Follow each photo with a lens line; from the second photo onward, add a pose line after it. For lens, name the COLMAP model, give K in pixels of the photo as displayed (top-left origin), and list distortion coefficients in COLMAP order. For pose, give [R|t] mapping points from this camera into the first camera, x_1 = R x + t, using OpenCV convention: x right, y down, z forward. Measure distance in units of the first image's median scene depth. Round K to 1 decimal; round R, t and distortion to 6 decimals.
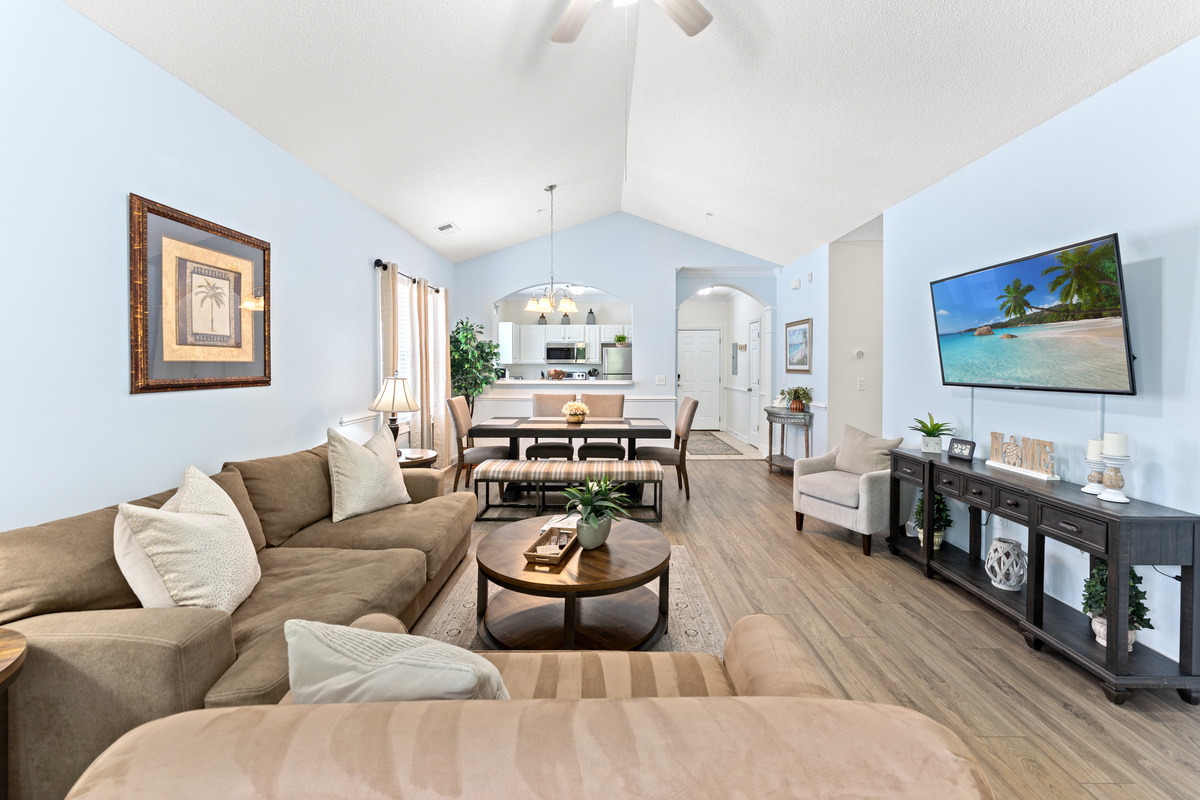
lens RADIAL K [[487.5, 0, 591.7], [0, 487.5, 373.5], [0, 0, 1]] dist [0.001467, -0.001115]
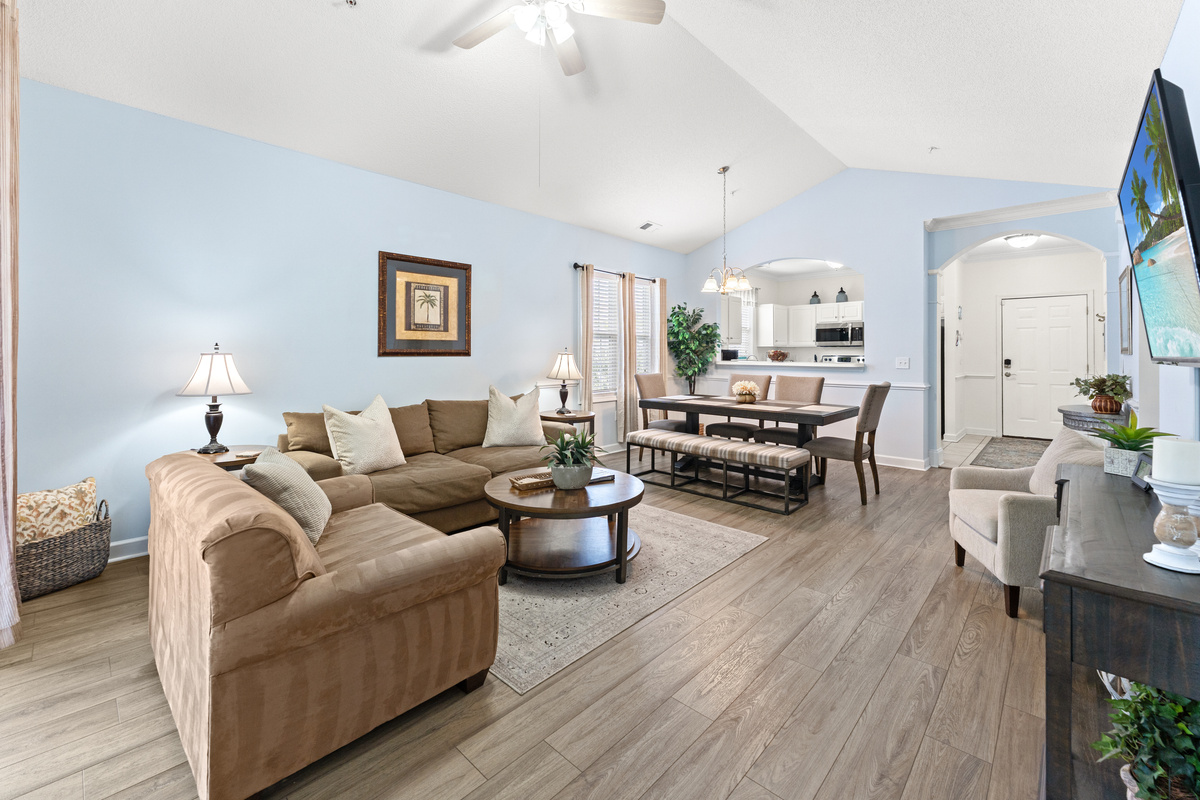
lens RADIAL K [[487.5, 0, 594.7], [0, 487.5, 349.1], [0, 0, 1]] dist [0.001467, -0.001115]
pose [[0.737362, -0.003105, -0.675491, 0.692783], [-0.013699, 0.999715, -0.019549, 0.027967], [0.675359, 0.023668, 0.737109, 0.122159]]
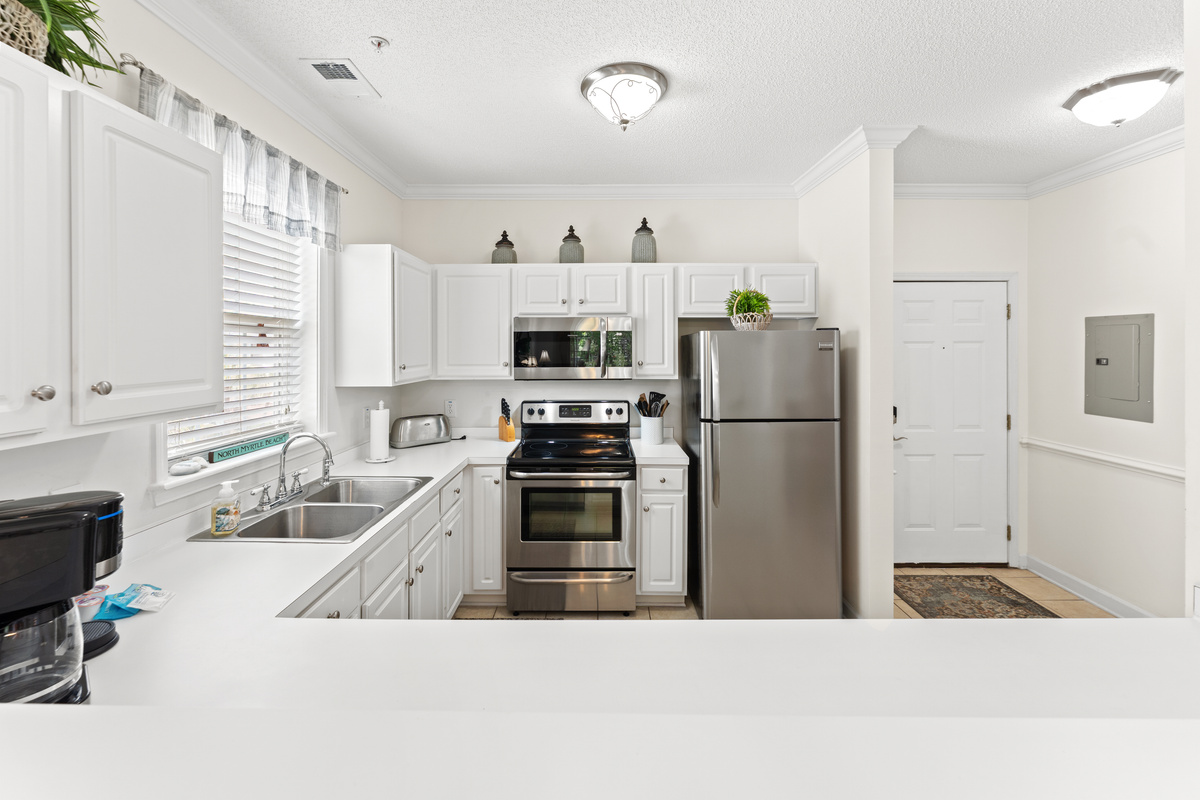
lens RADIAL K [[487.5, 0, 590.6], [0, 487.5, 347.5], [0, 0, 1]] dist [0.001467, -0.001115]
pose [[0.999897, -0.002416, 0.014131, -0.142491], [0.002736, 0.999739, -0.022695, -0.107746], [-0.014072, 0.022732, 0.999643, 2.102566]]
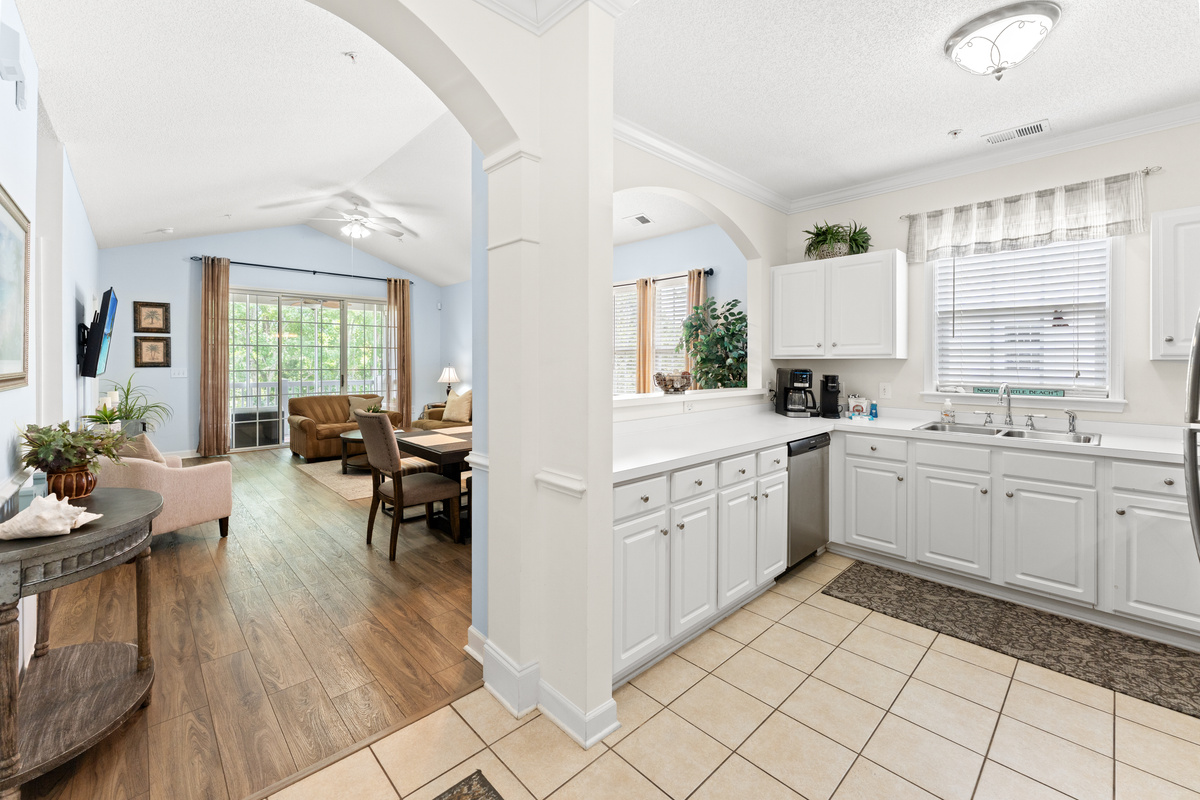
lens RADIAL K [[487.5, 0, 601.0], [0, 487.5, 358.0], [0, 0, 1]] dist [0.001467, -0.001115]
pose [[-0.703430, -0.010215, -0.710691, 0.783173], [-0.017248, 0.999848, 0.002701, -0.046982], [0.710556, 0.014157, -0.703499, 2.897723]]
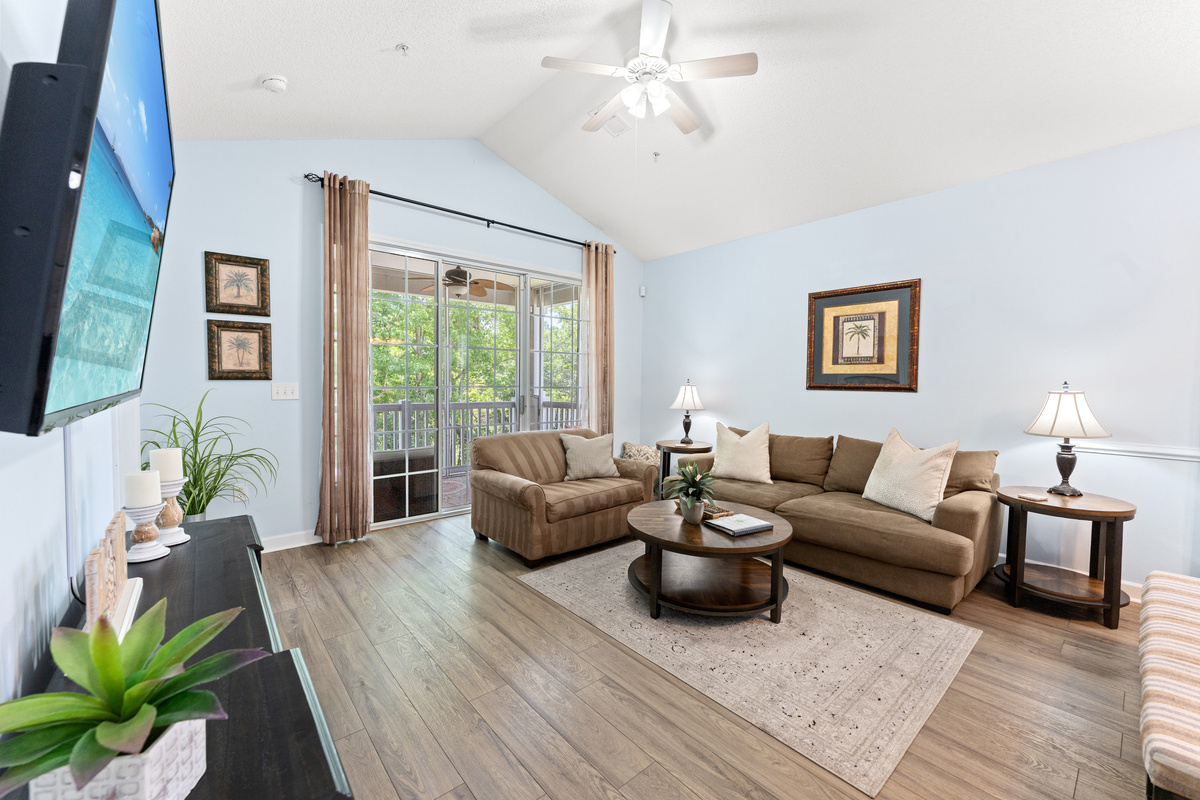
lens RADIAL K [[487.5, 0, 609.4], [0, 487.5, 385.3], [0, 0, 1]] dist [0.001467, -0.001115]
pose [[-0.735082, -0.004799, -0.677961, 0.783162], [-0.026411, 0.999419, 0.021563, 0.000300], [0.677463, 0.033756, -0.734782, 1.405241]]
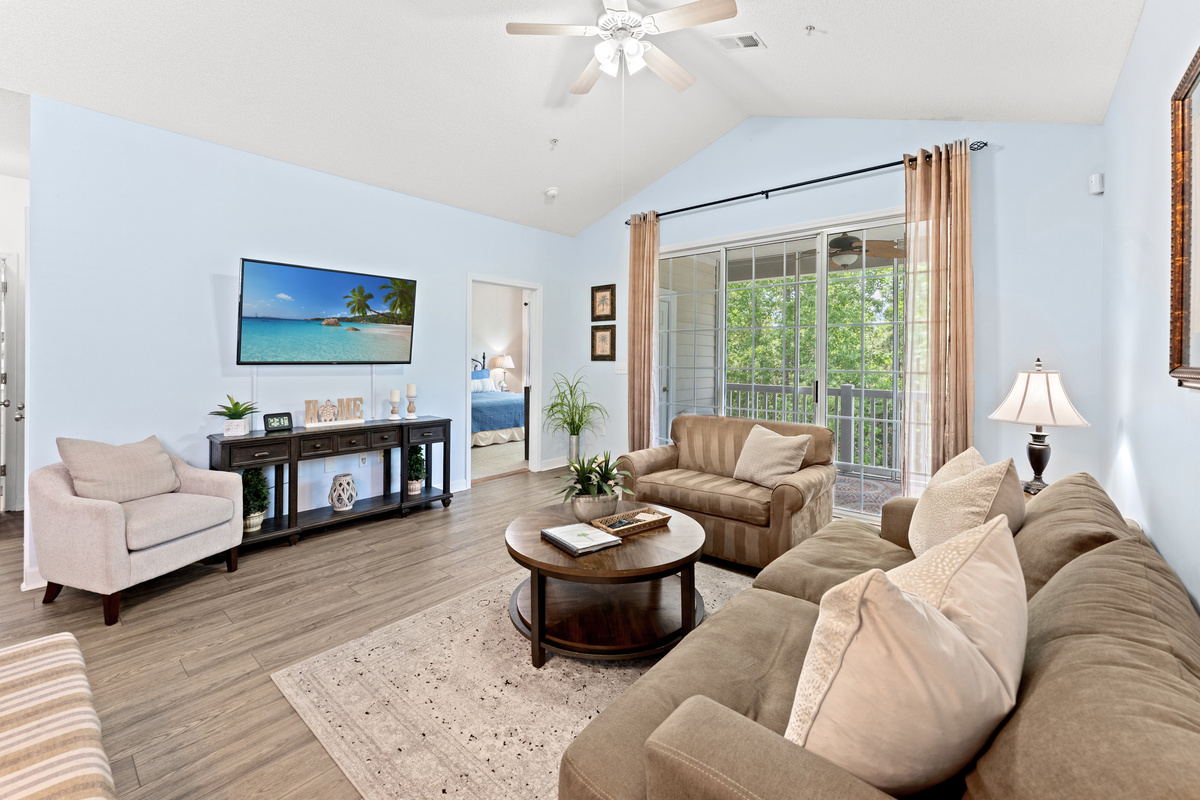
lens RADIAL K [[487.5, 0, 585.3], [0, 487.5, 359.3], [0, 0, 1]] dist [0.001467, -0.001115]
pose [[-0.763329, -0.013400, 0.645871, -0.517437], [0.001500, 0.999745, 0.022516, -0.012343], [-0.646008, 0.018156, -0.763115, 1.454886]]
